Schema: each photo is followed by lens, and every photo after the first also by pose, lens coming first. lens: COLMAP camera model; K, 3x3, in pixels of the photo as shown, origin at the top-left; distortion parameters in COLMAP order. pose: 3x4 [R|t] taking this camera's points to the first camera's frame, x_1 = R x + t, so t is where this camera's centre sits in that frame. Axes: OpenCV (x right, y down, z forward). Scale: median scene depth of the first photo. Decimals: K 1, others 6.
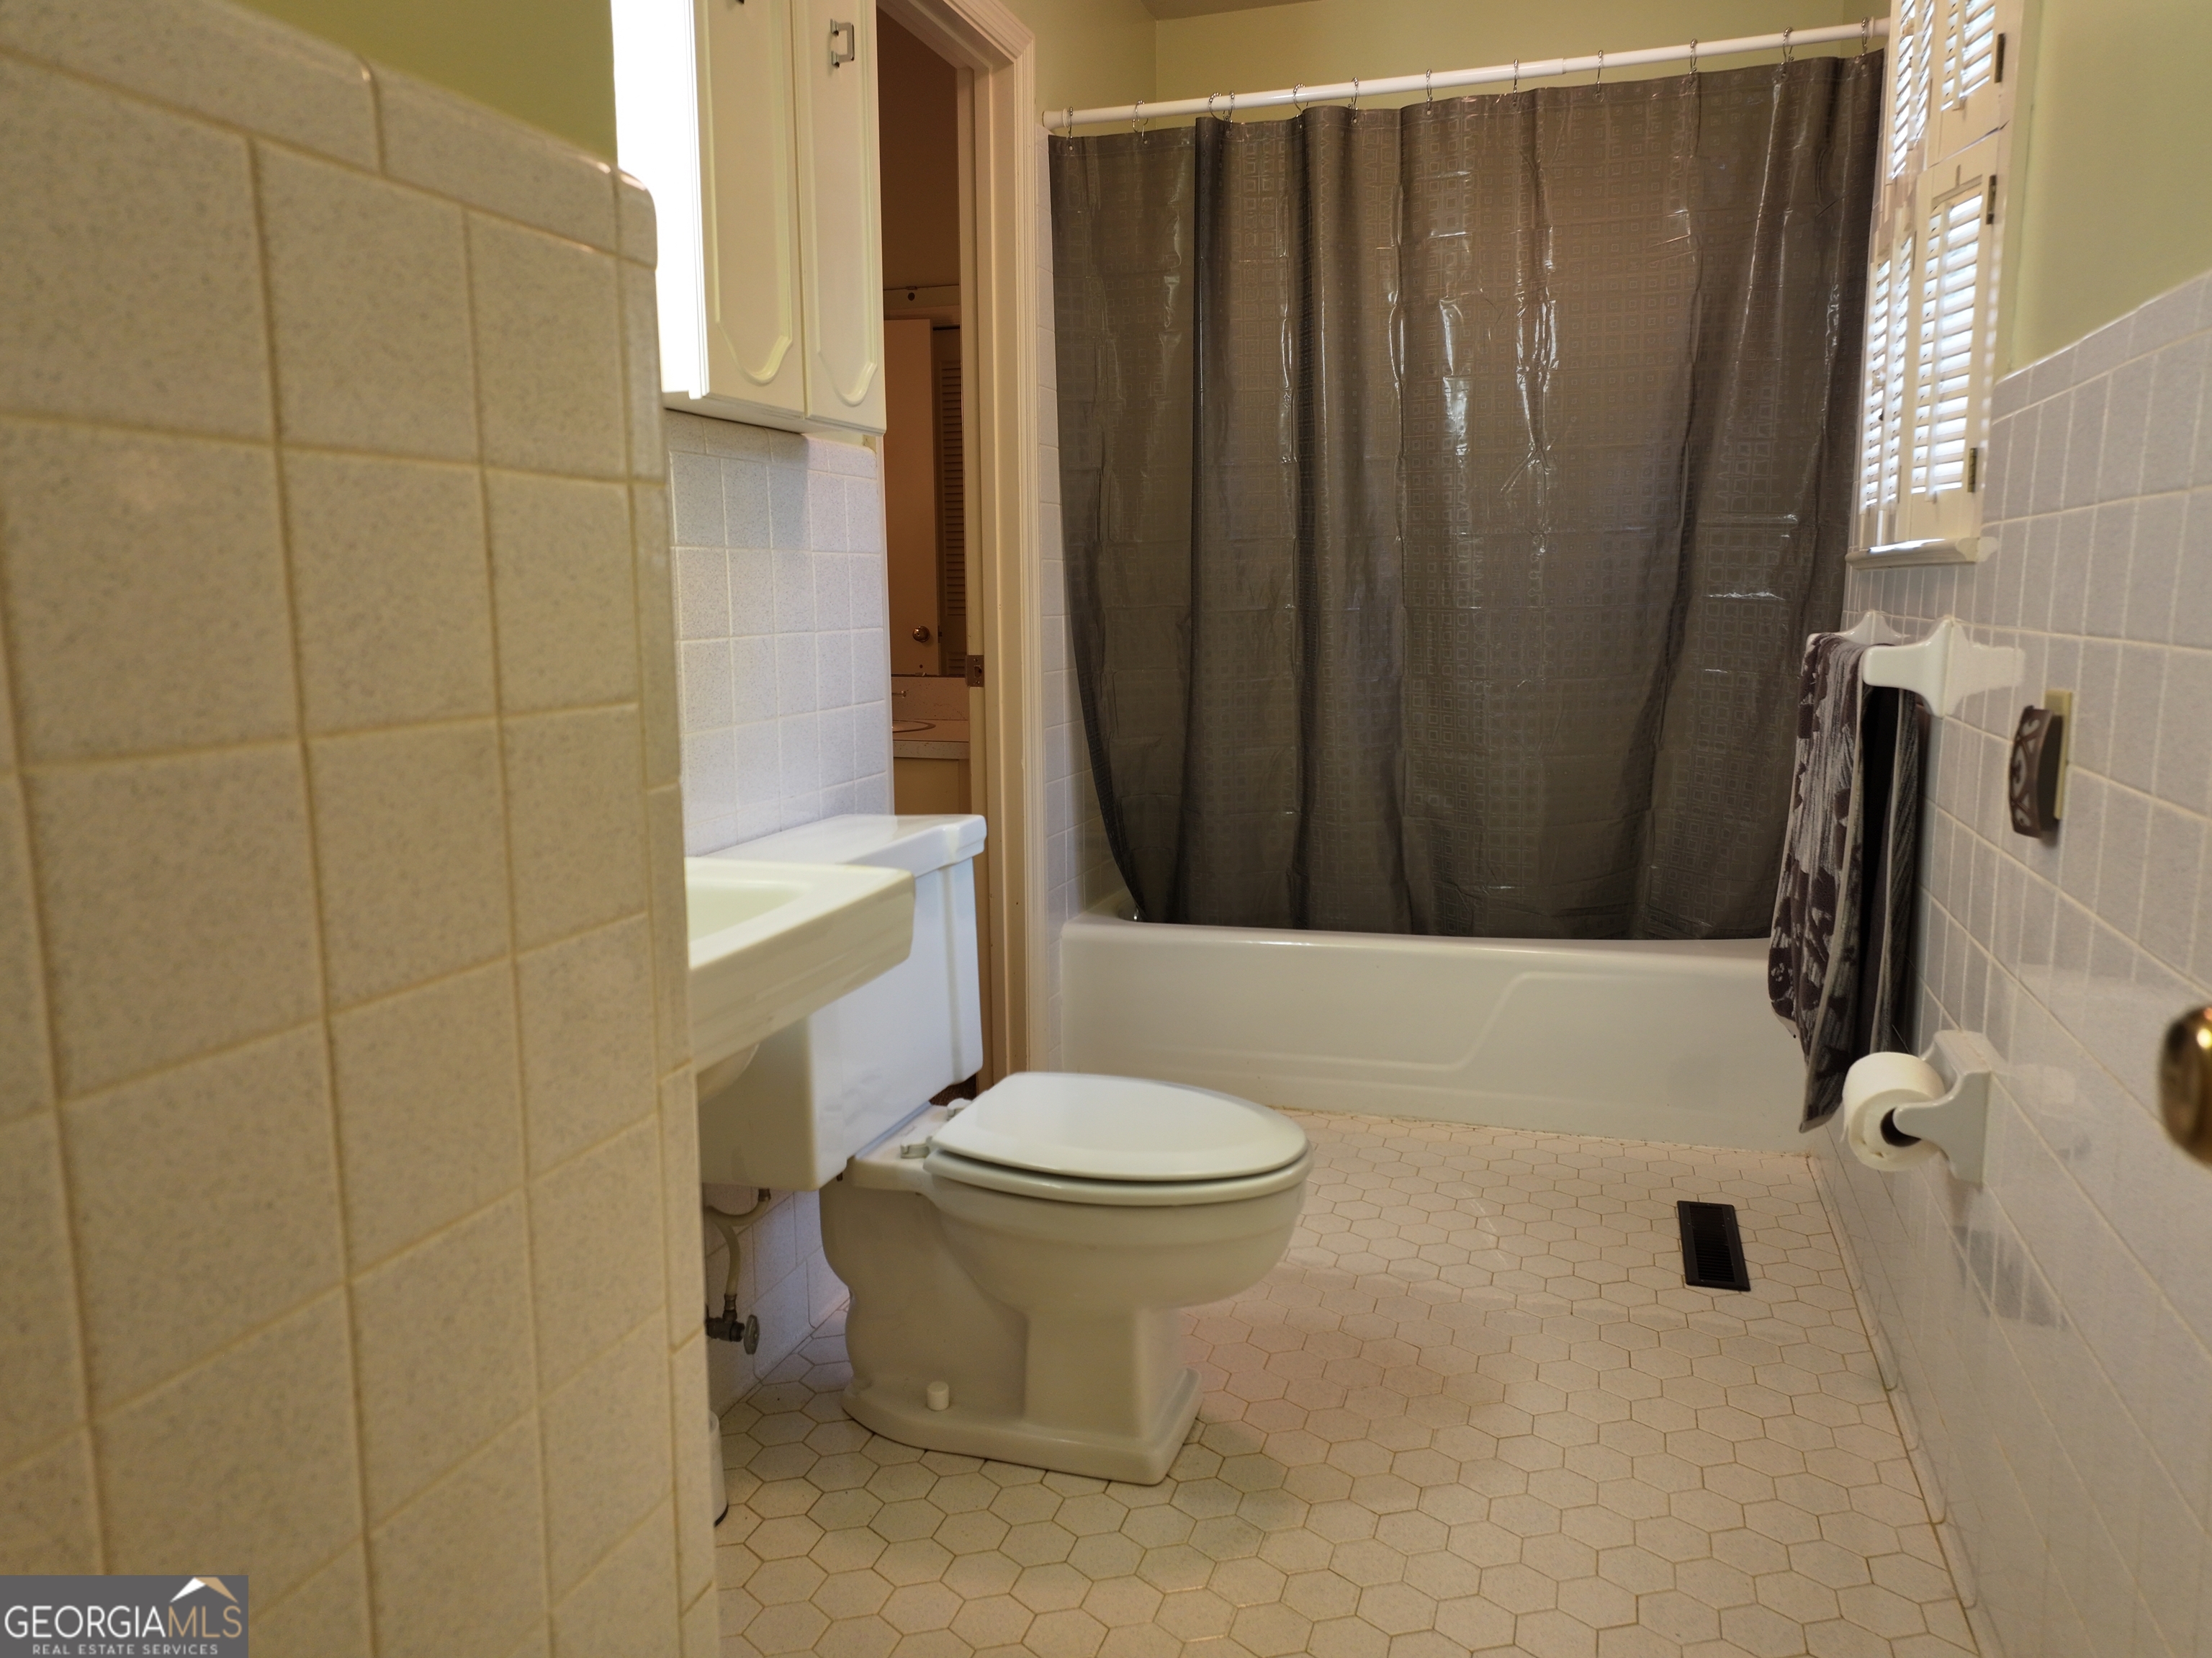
lens RADIAL K [[1552.2, 0, 1112.1], [0, 1552.2, 819.5], [0, 0, 1]] dist [-0.007854, 0.028803]
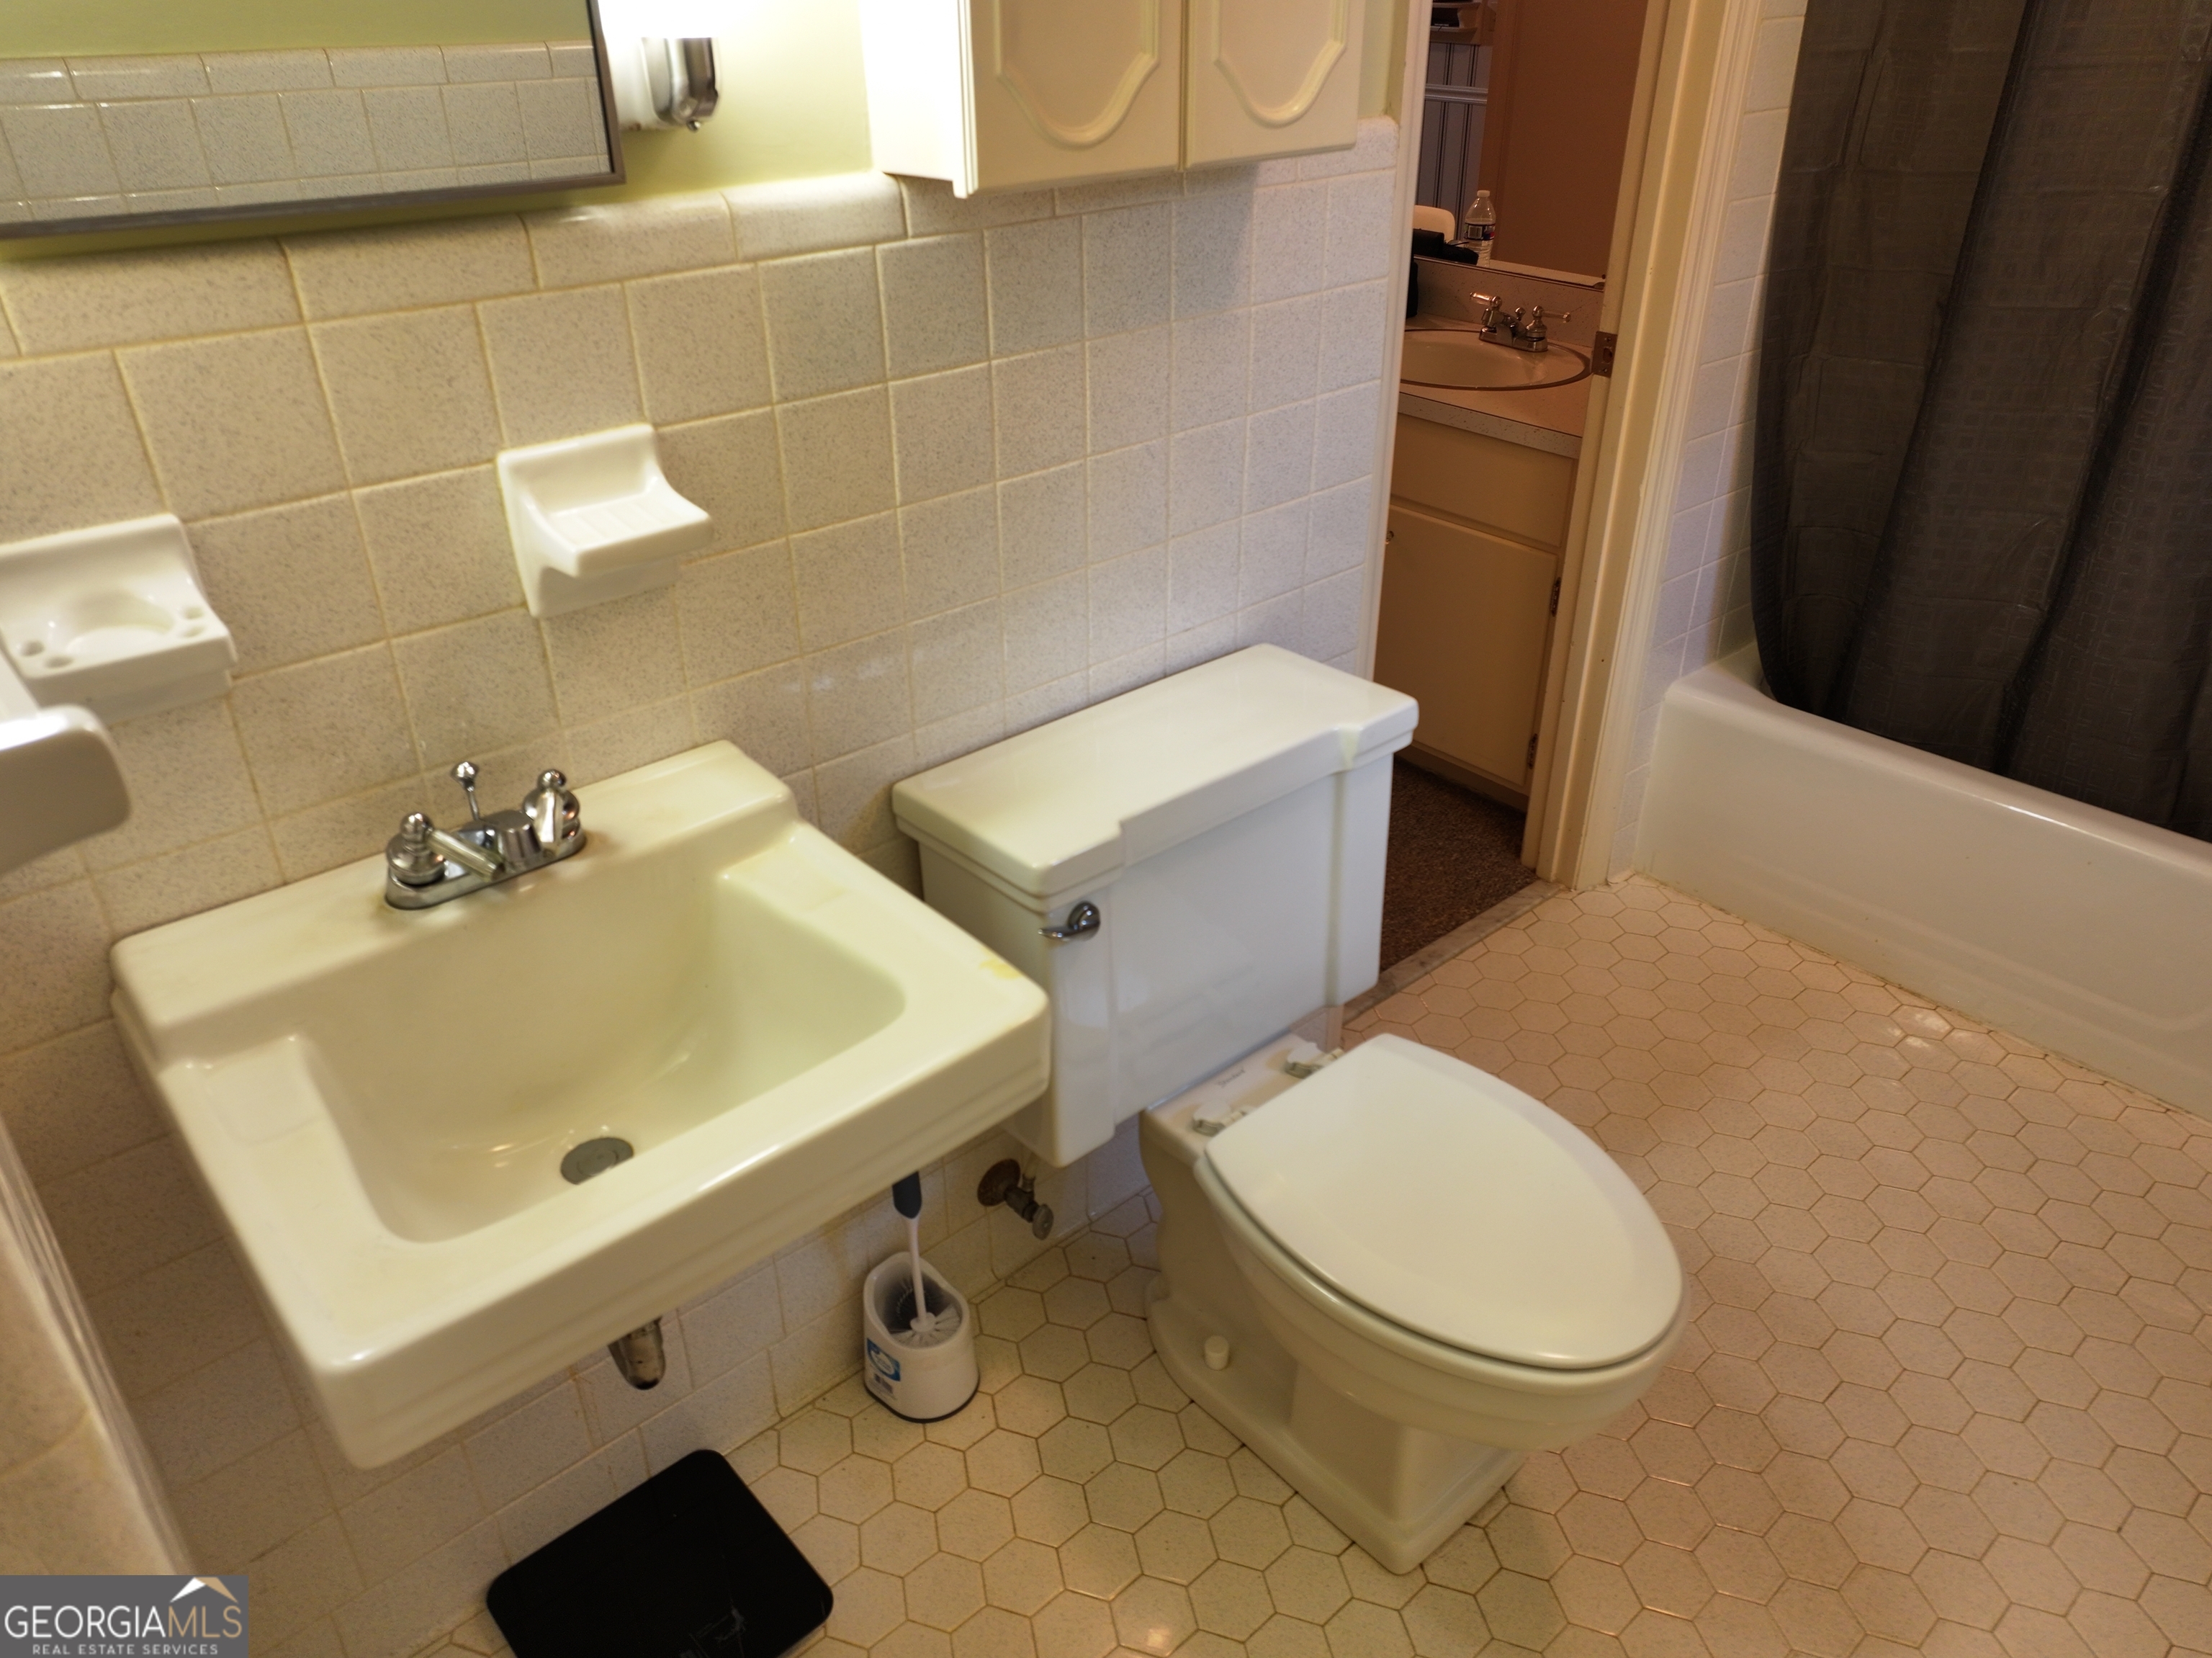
lens RADIAL K [[1552.2, 0, 1112.1], [0, 1552.2, 819.5], [0, 0, 1]] dist [-0.007854, 0.028803]
pose [[0.859577, 0.258077, -0.441048, 0.140037], [-0.079566, 0.920165, 0.383361, -0.231200], [0.504774, -0.294436, 0.811487, 0.306351]]
